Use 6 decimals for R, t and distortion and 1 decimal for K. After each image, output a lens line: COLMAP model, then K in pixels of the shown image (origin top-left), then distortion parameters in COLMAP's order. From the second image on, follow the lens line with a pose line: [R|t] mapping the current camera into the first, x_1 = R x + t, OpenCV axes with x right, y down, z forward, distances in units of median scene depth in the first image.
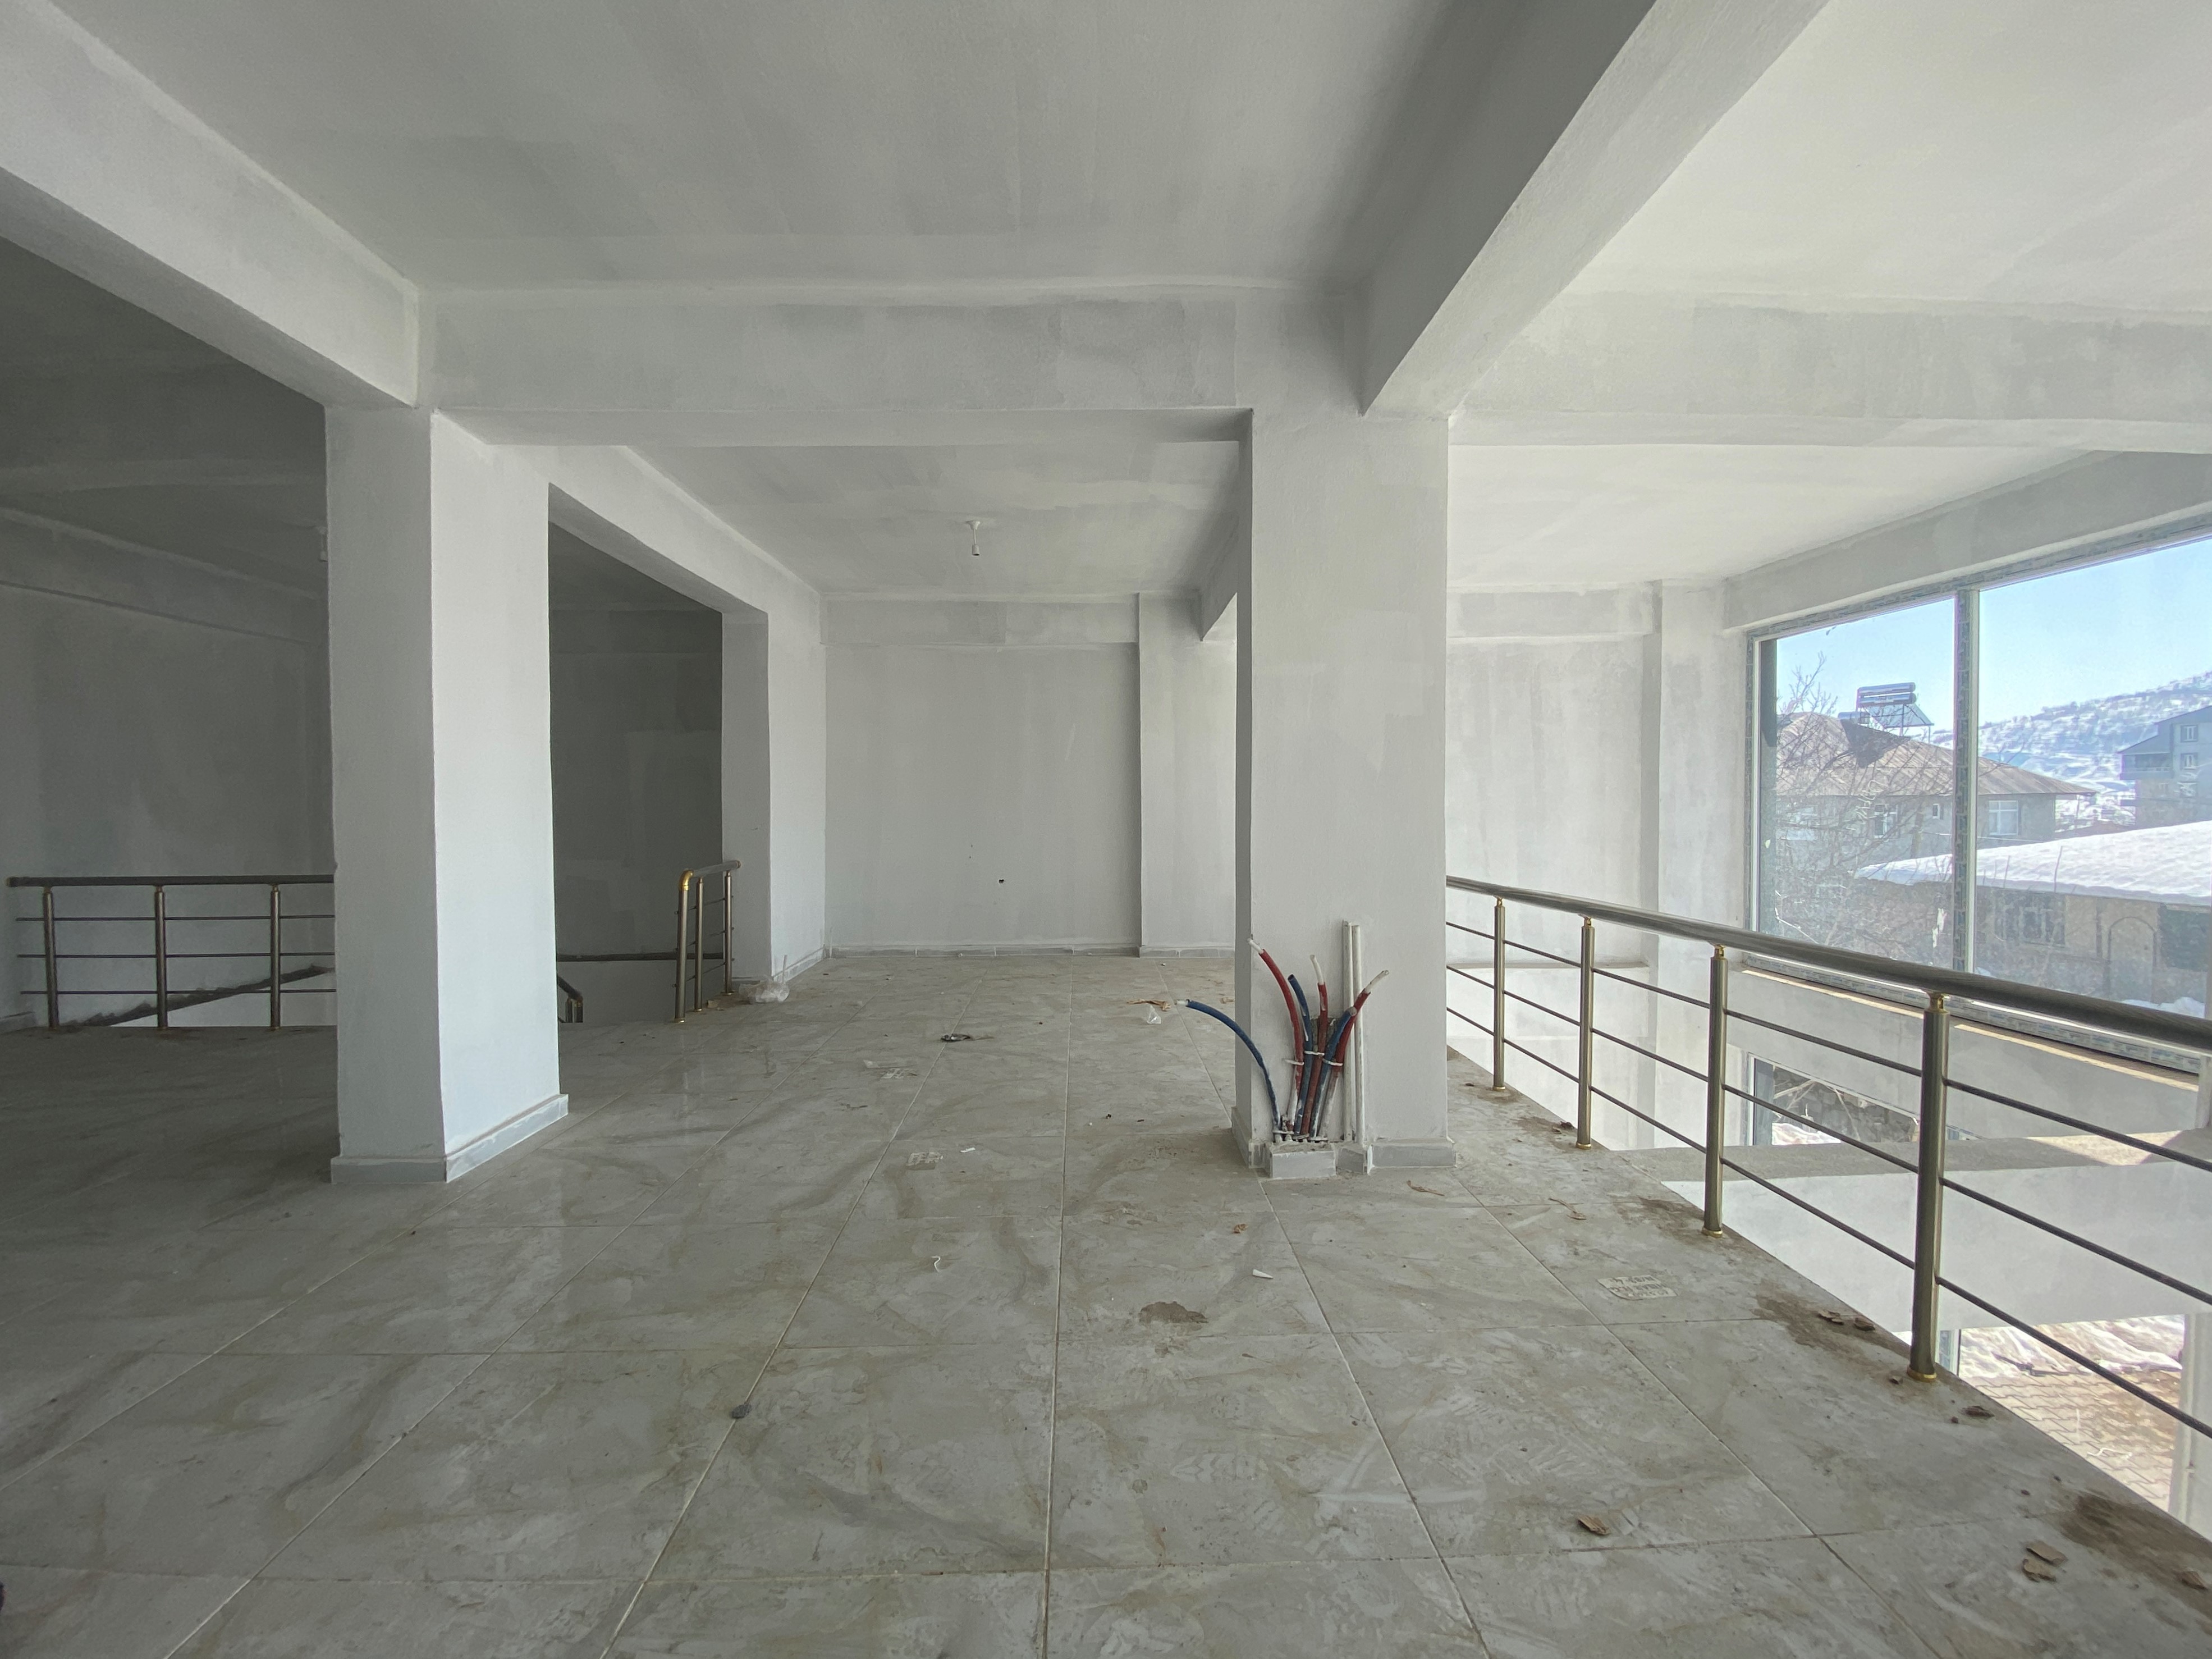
lens RADIAL K [[893.7, 0, 1106.0], [0, 893.7, 829.5], [0, 0, 1]] dist [0.026243, -0.020562]
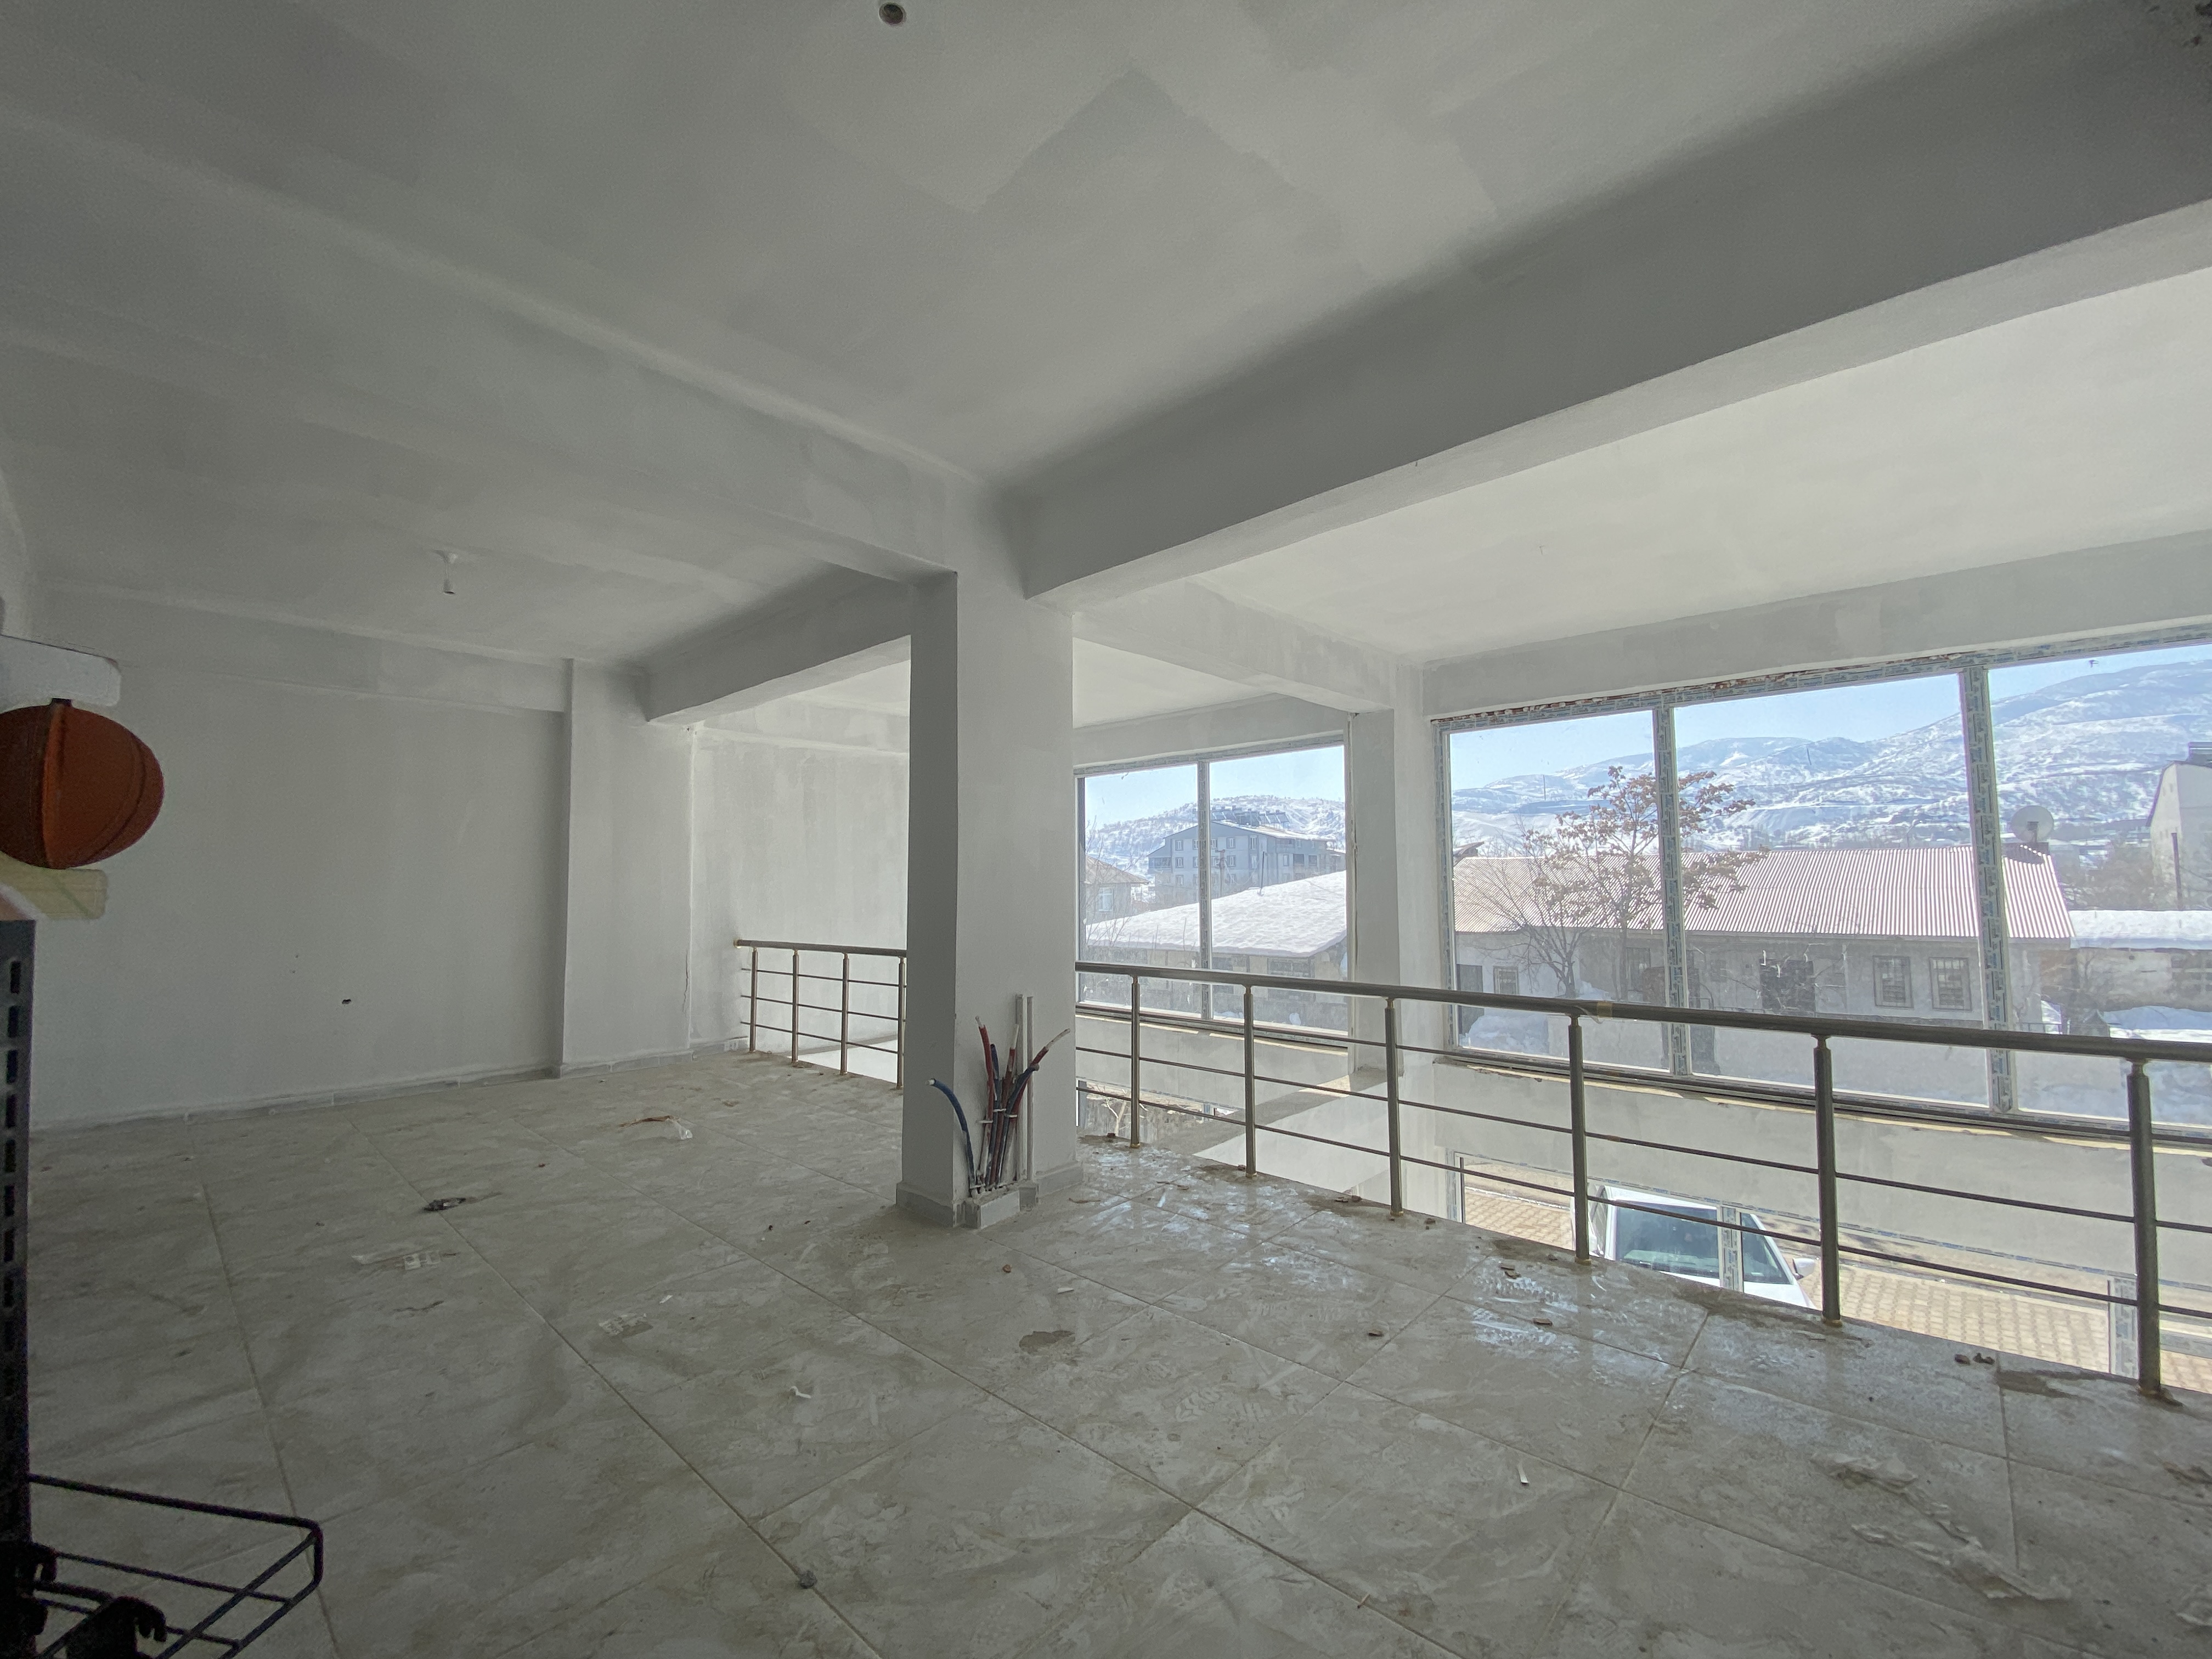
lens RADIAL K [[888.6, 0, 1076.7], [0, 888.6, 827.1], [0, 0, 1]] dist [0.040808, -0.031233]
pose [[0.711268, 0.048338, 0.701257, -0.543352], [0.022124, 0.995599, -0.091068, -0.012595], [-0.702572, 0.080289, 0.707069, 0.065921]]
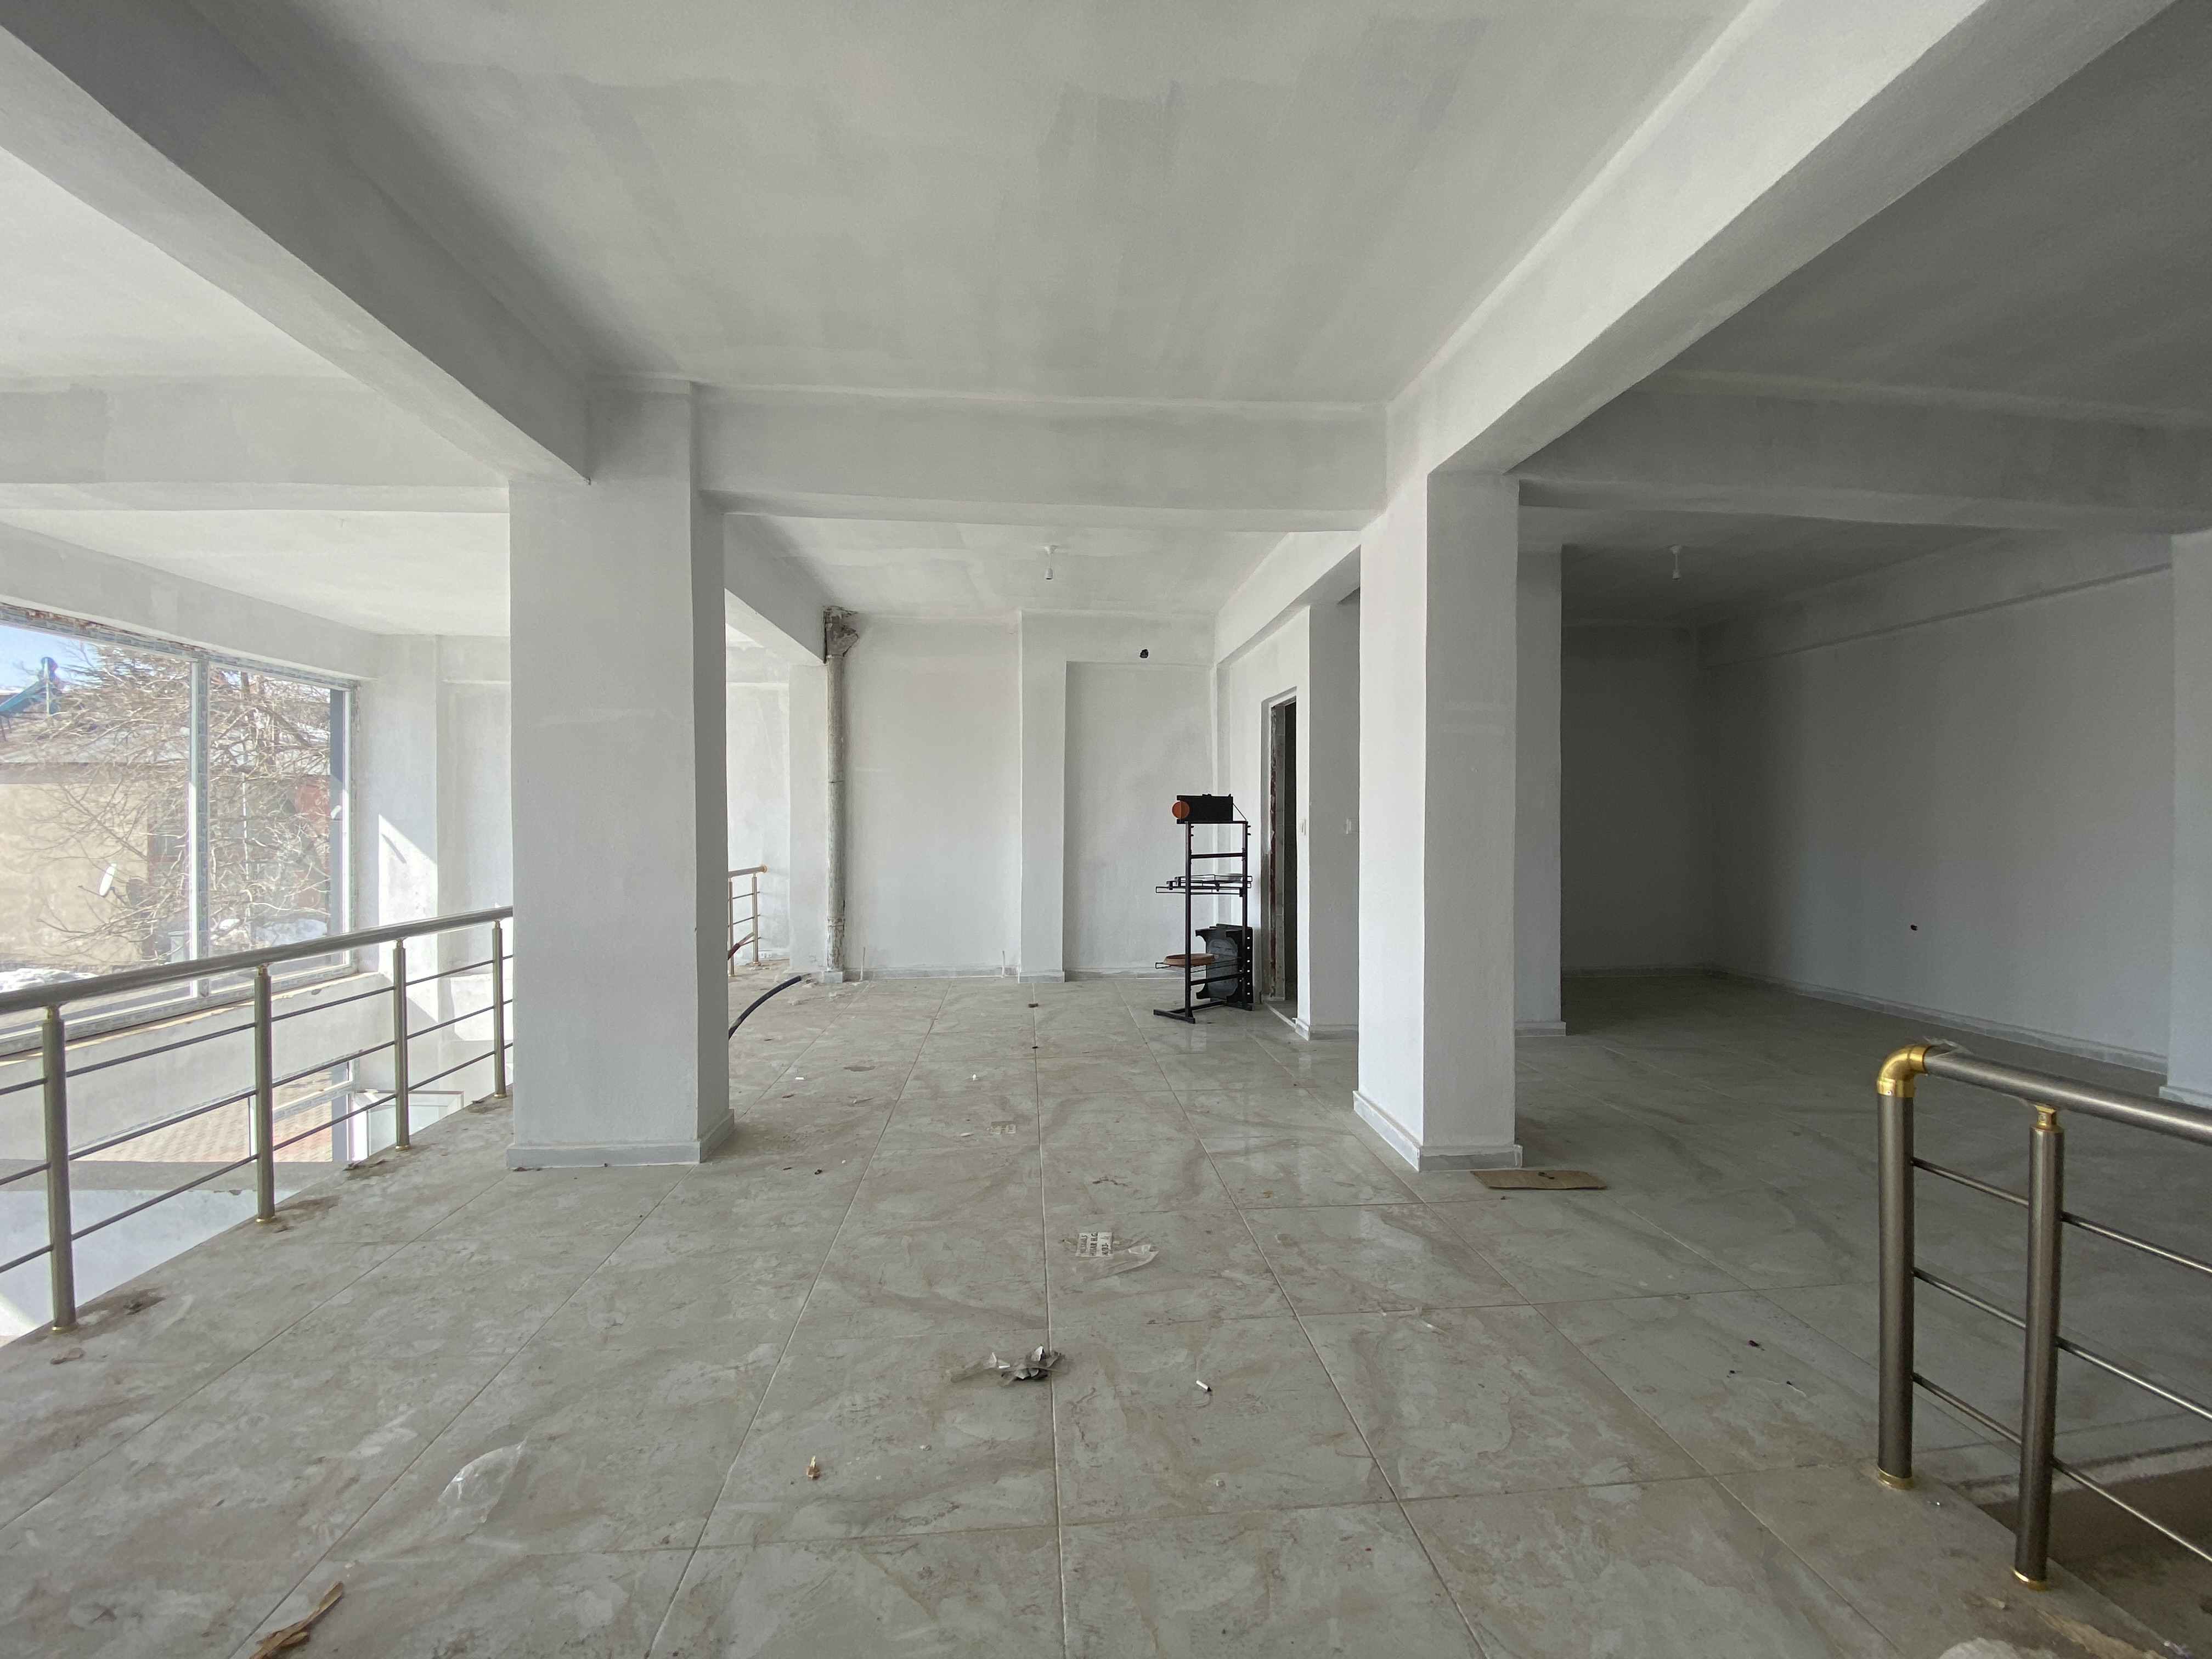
lens RADIAL K [[889.8, 0, 1118.0], [0, 889.8, 832.3], [0, 0, 1]] dist [0.011667, -0.016693]
pose [[-0.997281, 0.009904, -0.073029, -0.286782], [0.006977, 0.999166, 0.040227, -0.078194], [0.073367, 0.039608, -0.996518, 2.290982]]
